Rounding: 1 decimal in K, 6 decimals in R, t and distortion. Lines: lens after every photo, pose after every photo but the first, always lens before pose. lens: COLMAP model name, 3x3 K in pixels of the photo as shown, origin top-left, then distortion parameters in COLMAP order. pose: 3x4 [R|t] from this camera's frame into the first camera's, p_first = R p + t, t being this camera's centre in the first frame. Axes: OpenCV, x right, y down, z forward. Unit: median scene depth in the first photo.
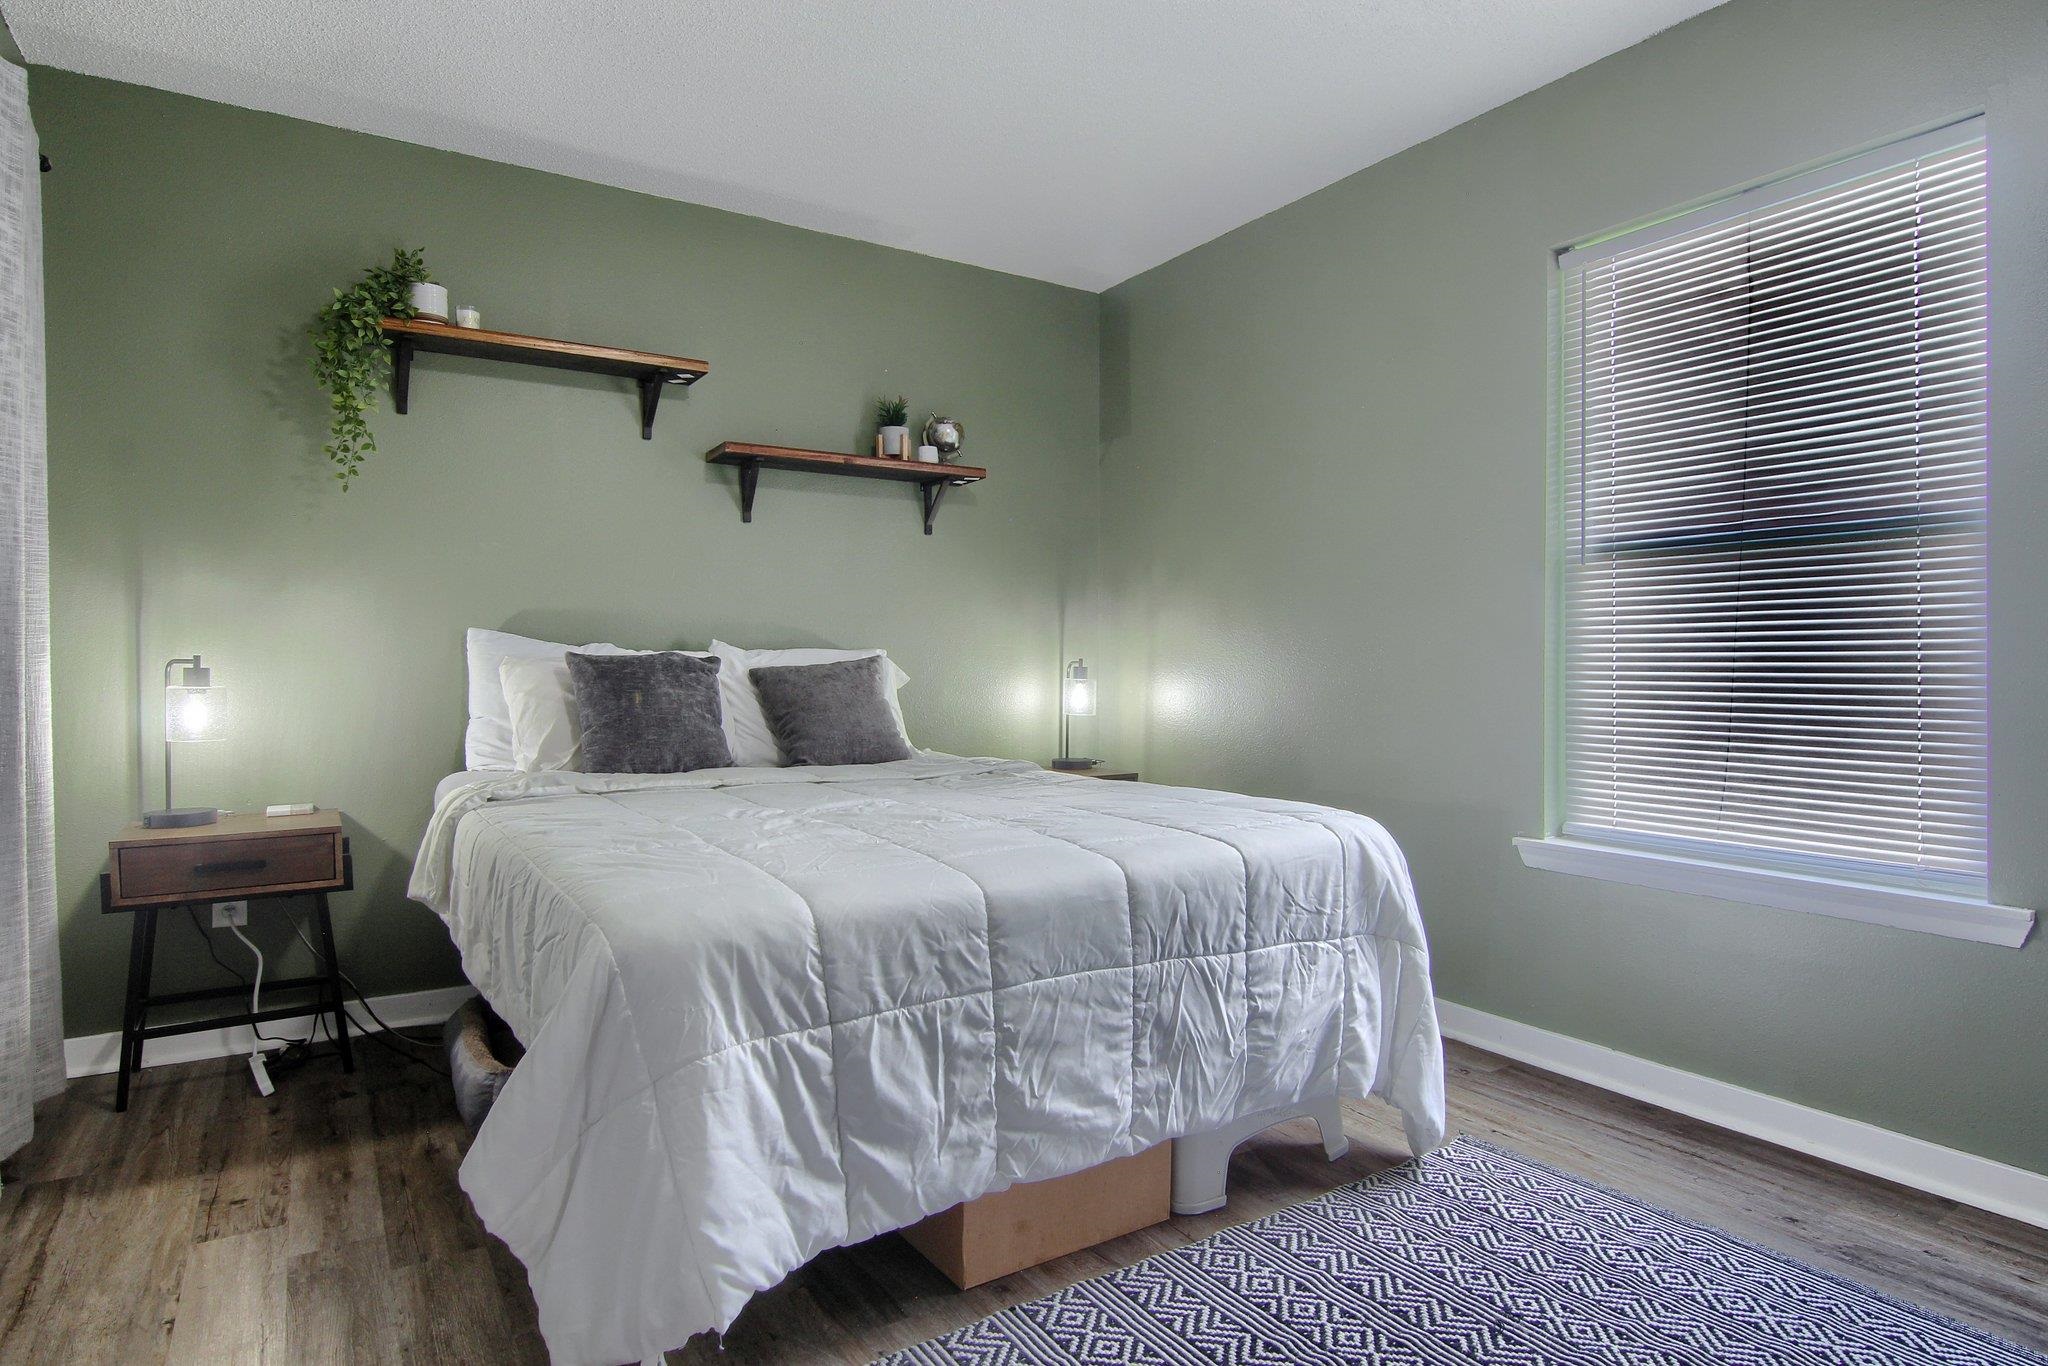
lens RADIAL K [[1122.9, 0, 1024.0], [0, 1122.9, 683.0], [0, 0, 1]] dist [0.002990, 0.000040]
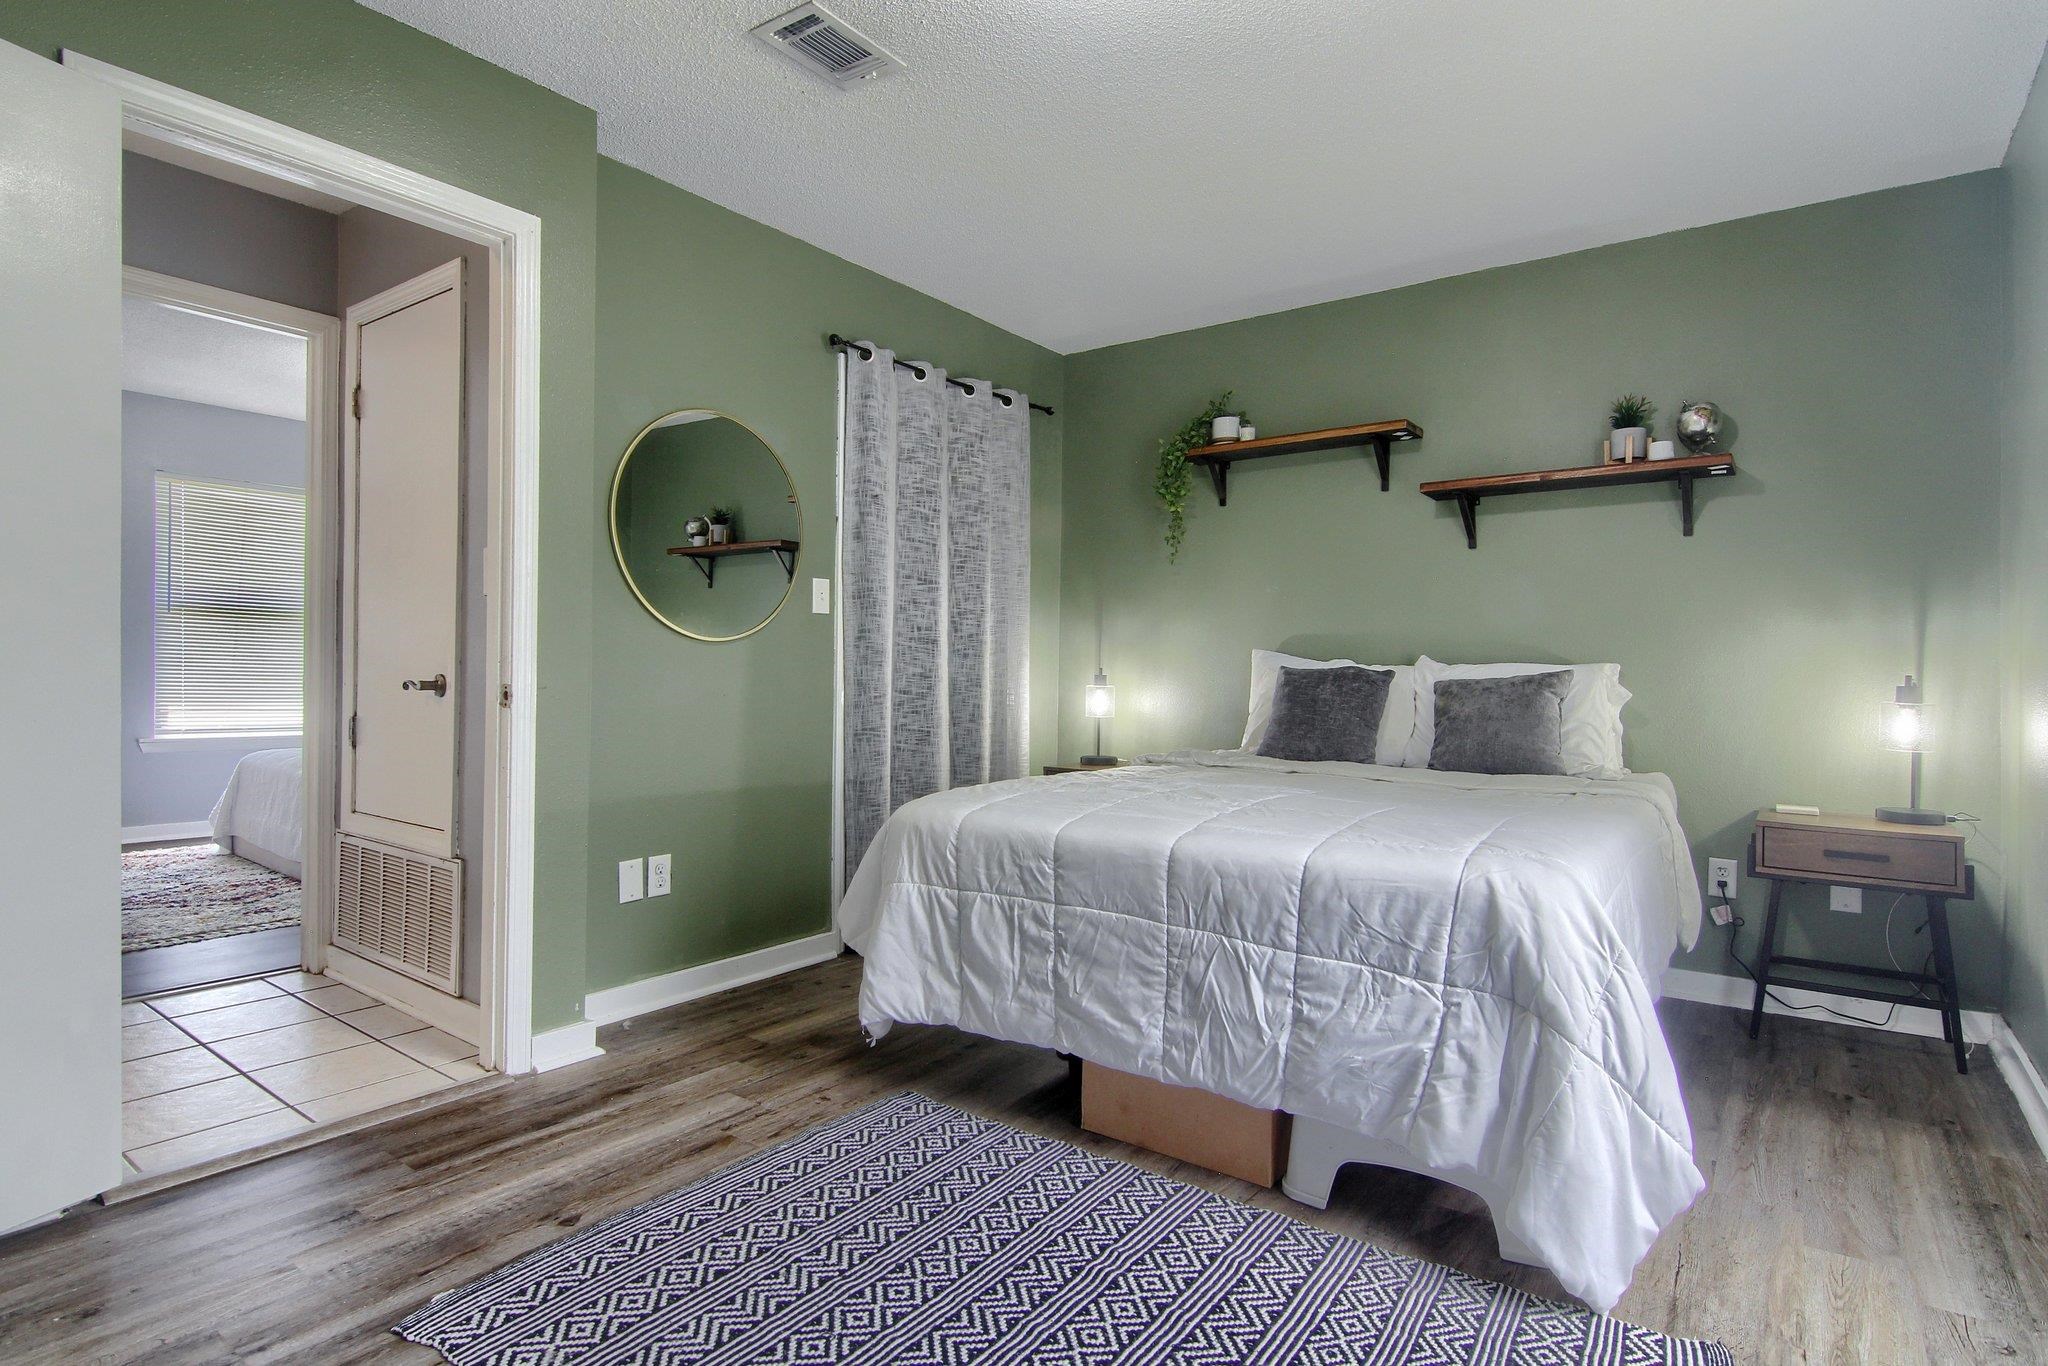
lens RADIAL K [[1055.2, 0, 1059.9], [0, 1055.2, 677.4], [0, 0, 1]] dist [-0.000747, -0.001468]
pose [[0.367887, 0.009086, -0.929826, 1.078378], [-0.028169, 0.999602, -0.001377, -0.006830], [0.929444, 0.026699, 0.367997, 0.462661]]
